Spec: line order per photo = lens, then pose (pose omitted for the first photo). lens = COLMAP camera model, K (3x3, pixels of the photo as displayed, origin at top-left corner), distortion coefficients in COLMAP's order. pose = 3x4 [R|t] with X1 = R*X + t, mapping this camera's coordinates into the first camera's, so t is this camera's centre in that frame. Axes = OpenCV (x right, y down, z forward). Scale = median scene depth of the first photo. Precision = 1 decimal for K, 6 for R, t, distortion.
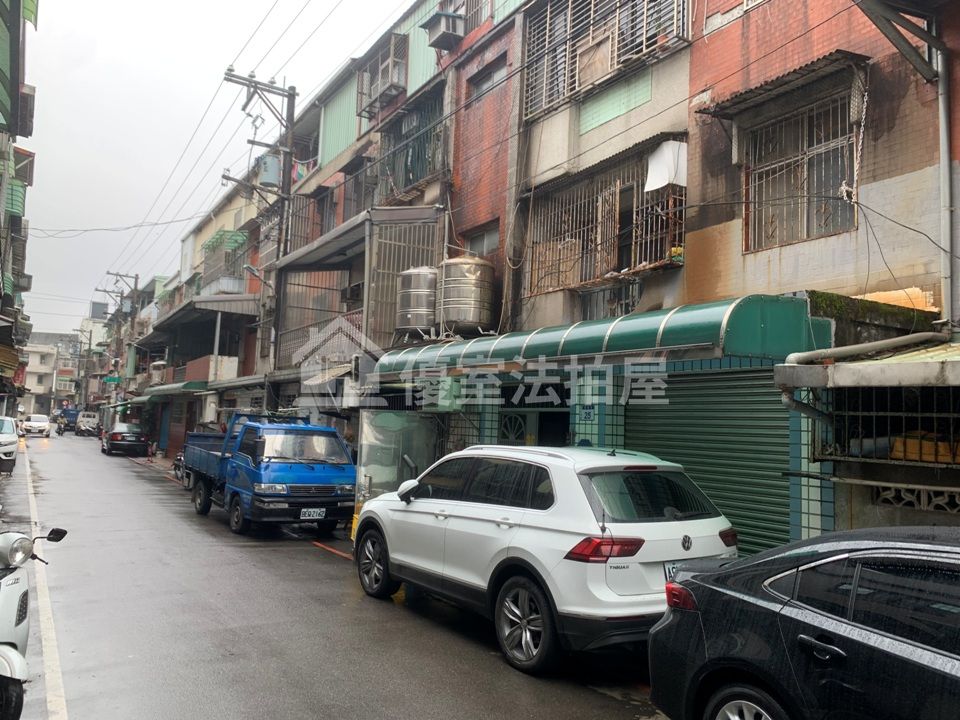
lens RADIAL K [[734.8, 0, 470.5], [0, 734.8, 353.1], [0, 0, 1]] dist [0.038586, -0.051812]
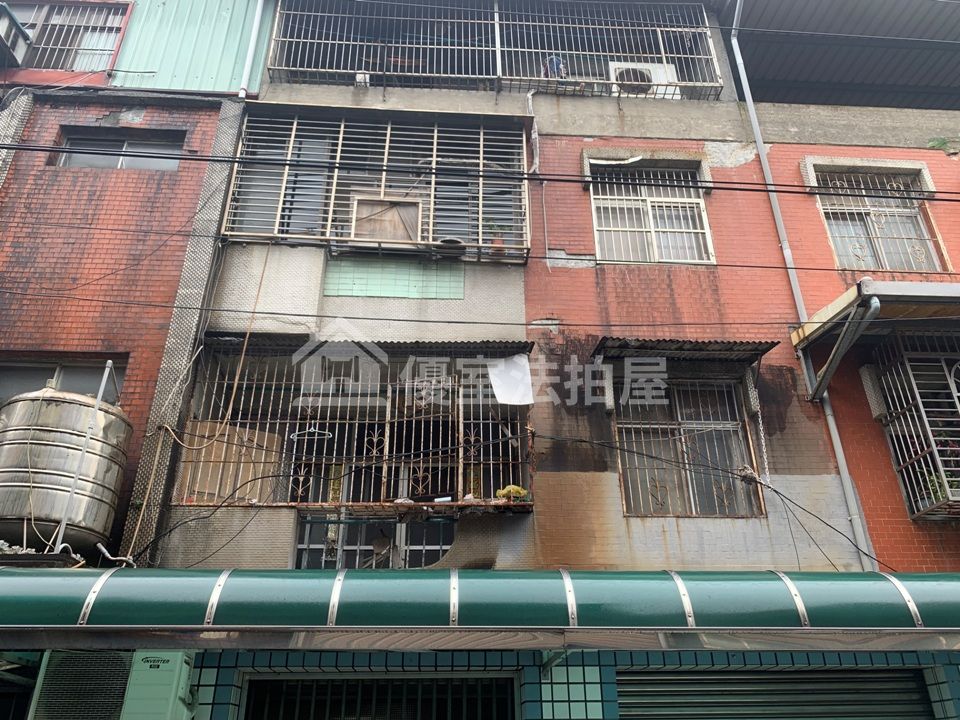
lens RADIAL K [[741.7, 0, 486.5], [0, 741.7, 363.2], [0, 0, 1]] dist [0.114438, -0.232496]
pose [[0.457020, 0.384900, 0.801863, -0.418402], [-0.057879, 0.912479, -0.405009, 0.055057], [-0.887571, 0.138686, 0.439298, 0.719479]]
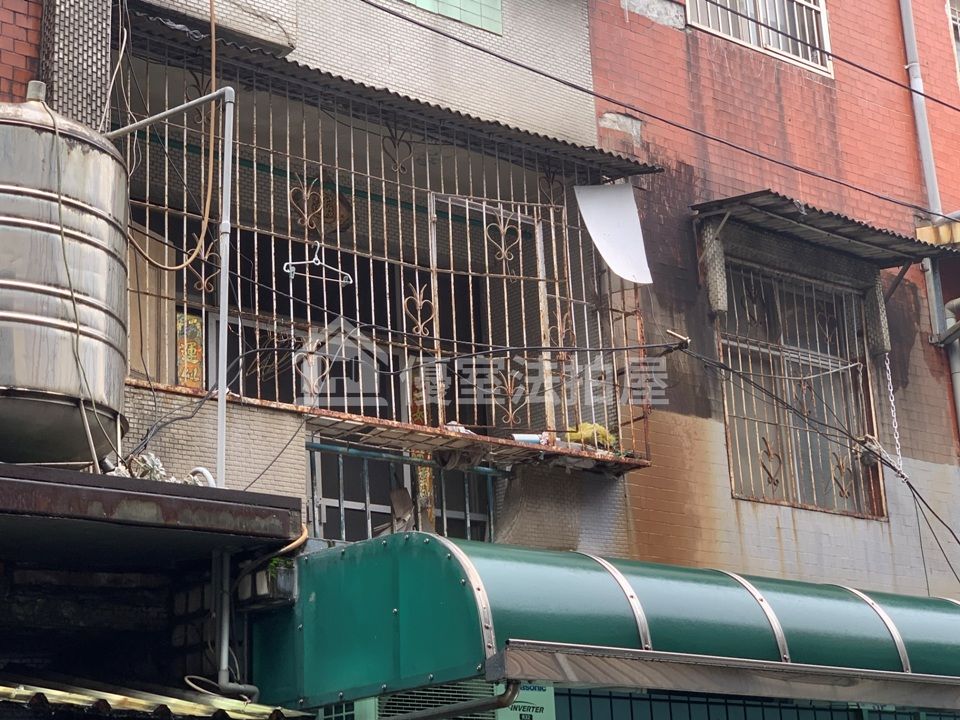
lens RADIAL K [[1762.4, 0, 456.3], [0, 1762.4, 334.5], [0, 0, 1]] dist [-0.013215, 0.930150]
pose [[-0.142764, 0.270459, 0.952087, -0.713833], [-0.063989, 0.957406, -0.281565, 0.099010], [-0.987686, -0.101120, -0.119377, 1.280946]]
